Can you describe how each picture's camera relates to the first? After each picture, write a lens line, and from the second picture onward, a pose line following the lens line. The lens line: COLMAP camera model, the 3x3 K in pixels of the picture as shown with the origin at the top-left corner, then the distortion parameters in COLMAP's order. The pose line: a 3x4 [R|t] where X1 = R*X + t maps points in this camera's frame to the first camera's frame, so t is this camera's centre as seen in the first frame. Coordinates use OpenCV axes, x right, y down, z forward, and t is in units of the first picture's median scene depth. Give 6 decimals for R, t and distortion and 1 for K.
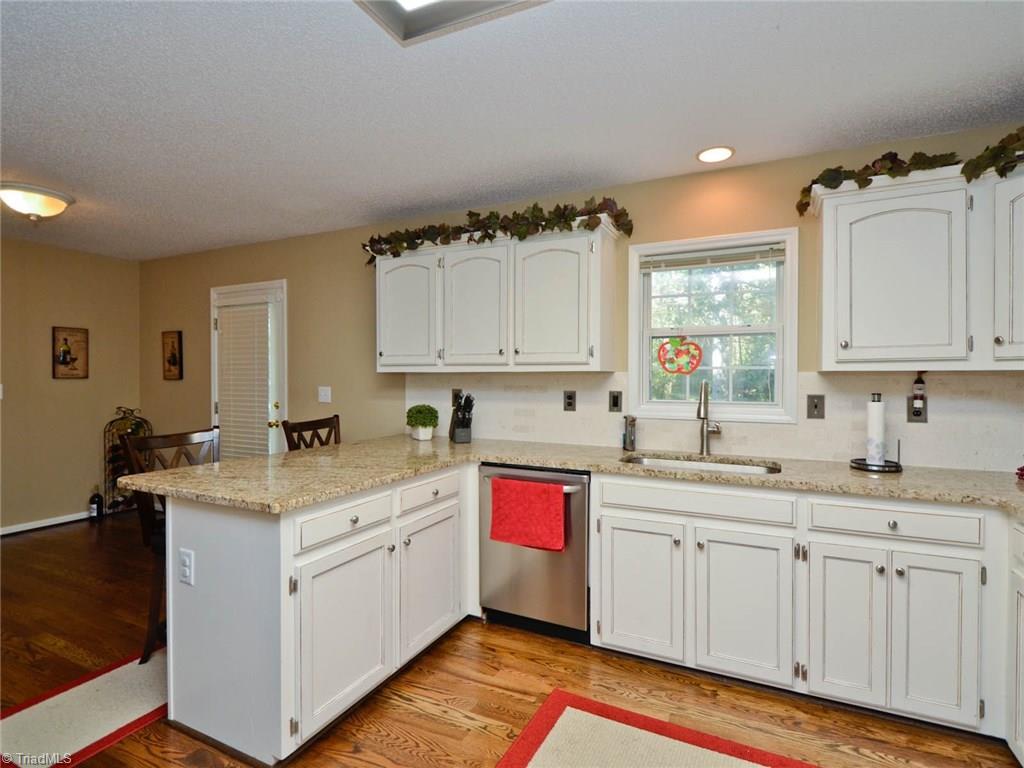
lens RADIAL K [[507.6, 0, 530.0], [0, 507.6, 385.3], [0, 0, 1]] dist [0.004677, -0.008292]
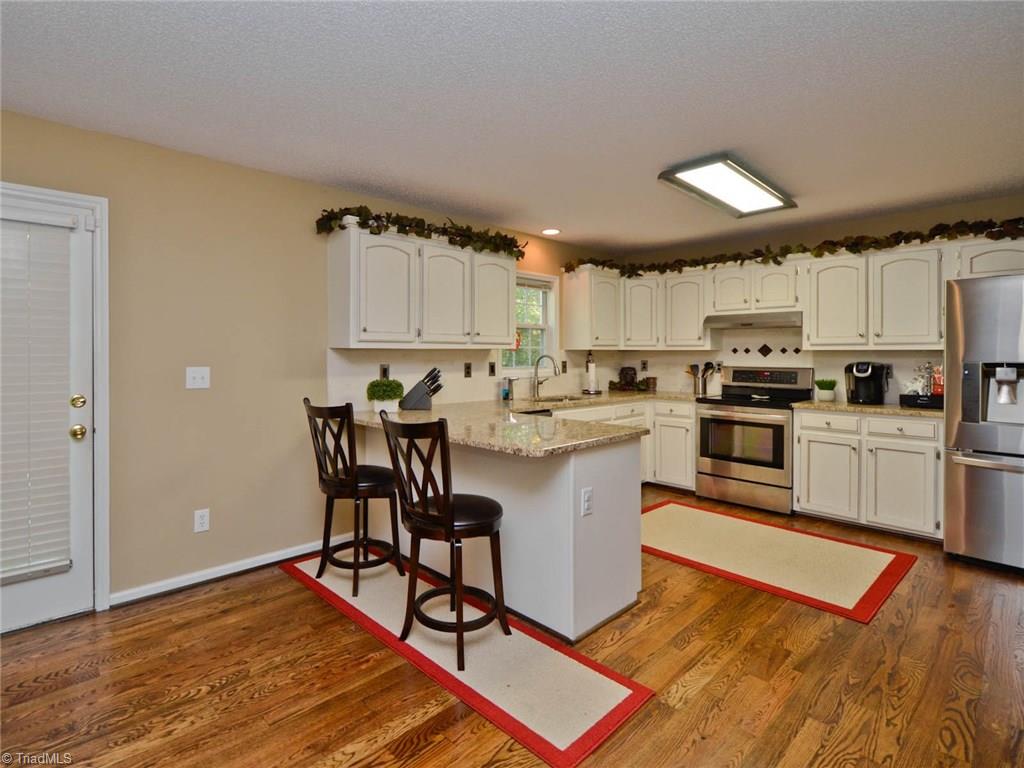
lens RADIAL K [[510.2, 0, 465.0], [0, 510.2, 352.5], [0, 0, 1]] dist [0.011048, -0.012529]
pose [[0.392486, -0.001063, 0.919757, -1.369615], [0.016312, 0.999850, -0.005805, -0.010411], [-0.919613, 0.017281, 0.392444, 0.533672]]
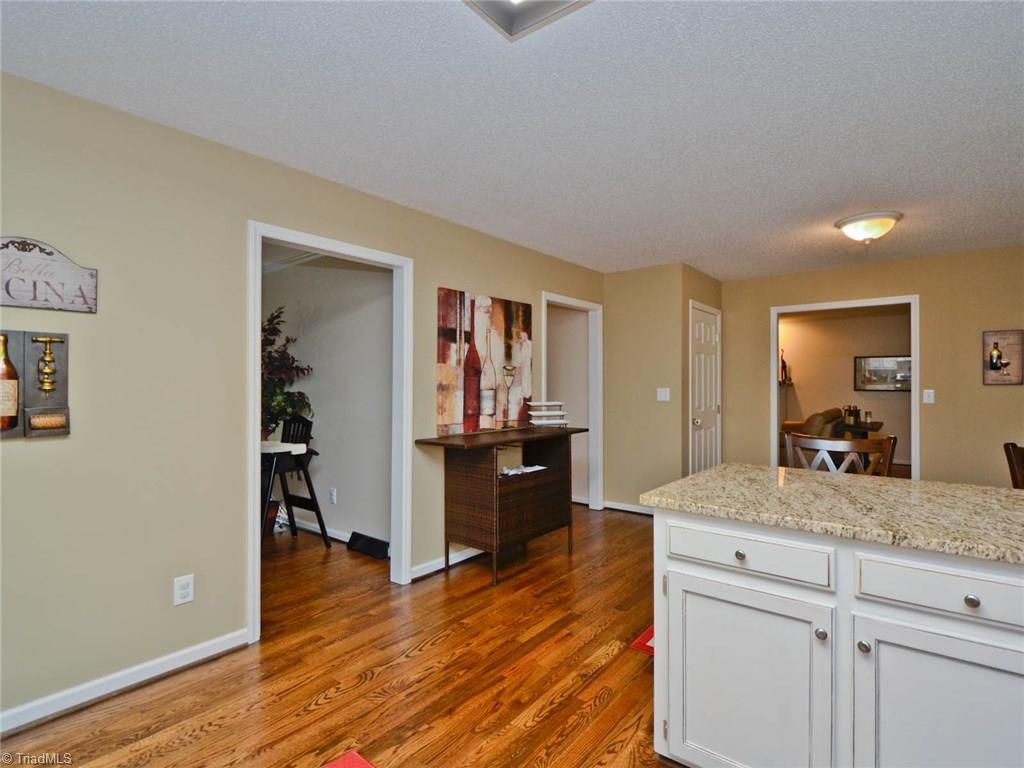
lens RADIAL K [[513.3, 0, 528.5], [0, 513.3, 383.3], [0, 0, 1]] dist [0.002446, 0.000315]
pose [[-0.224055, -0.006913, -0.974552, 0.361917], [-0.017186, 0.999847, -0.003141, 0.003286], [0.974425, 0.016045, -0.224140, 0.601637]]
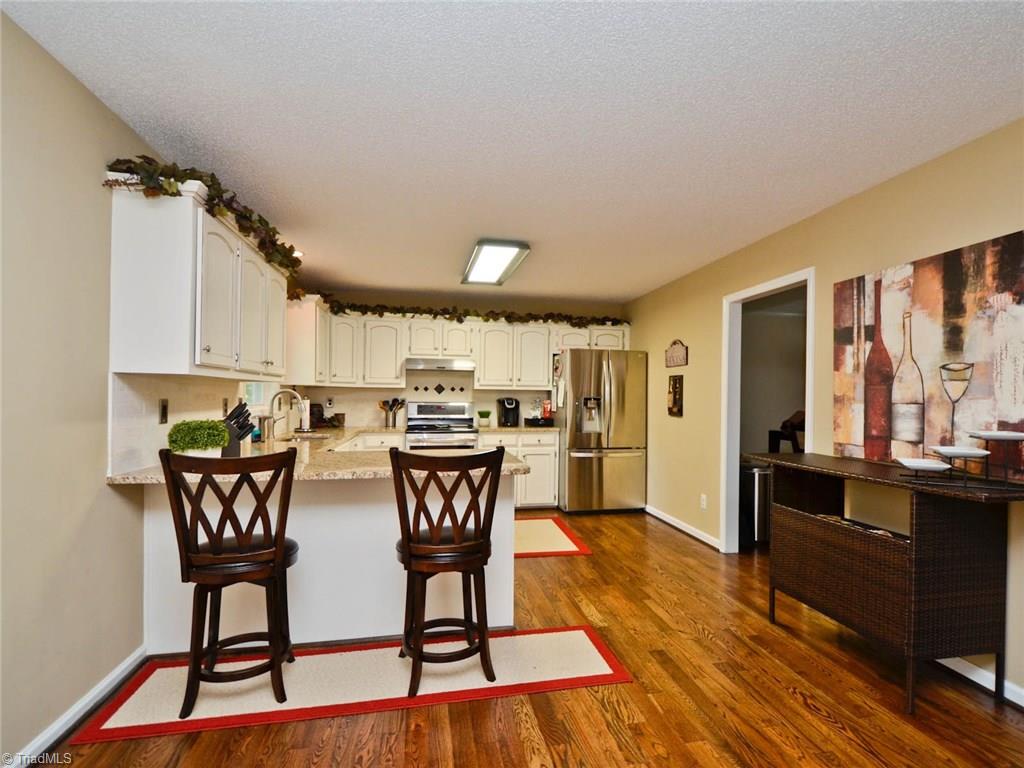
lens RADIAL K [[518.0, 0, 529.8], [0, 518.0, 397.7], [0, 0, 1]] dist [0.000459, -0.000023]
pose [[-0.596495, -0.012107, 0.802526, -1.366921], [0.001197, 0.999872, 0.015974, -0.008257], [-0.802616, 0.010489, -0.596404, 1.307852]]
